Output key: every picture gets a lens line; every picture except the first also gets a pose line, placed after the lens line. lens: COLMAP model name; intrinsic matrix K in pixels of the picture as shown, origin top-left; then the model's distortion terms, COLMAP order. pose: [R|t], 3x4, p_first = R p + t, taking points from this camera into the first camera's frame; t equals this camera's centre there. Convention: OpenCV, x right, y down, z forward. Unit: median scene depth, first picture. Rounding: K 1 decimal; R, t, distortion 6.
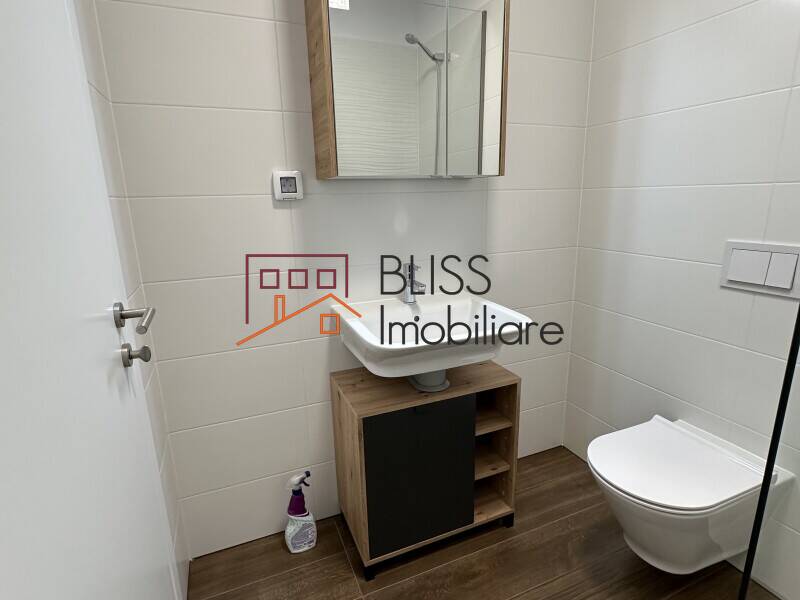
lens RADIAL K [[427.4, 0, 400.0], [0, 427.4, 300.0], [0, 0, 1]] dist [-0.000855, -0.000271]
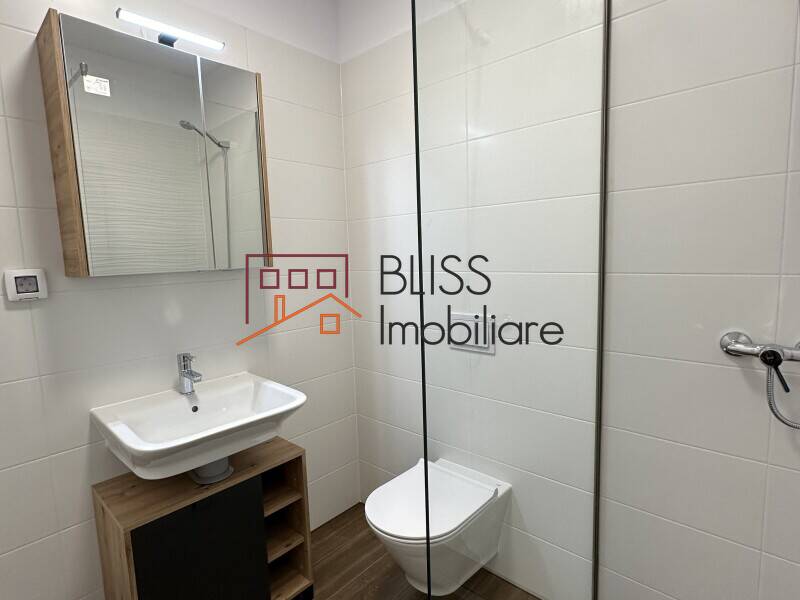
lens RADIAL K [[427.4, 0, 400.0], [0, 427.4, 300.0], [0, 0, 1]] dist [-0.000855, -0.000271]
pose [[0.907172, -0.053369, 0.417362, 0.073483], [0.110855, 0.987194, -0.114717, -0.040514], [-0.405895, 0.150334, 0.901470, -0.128551]]
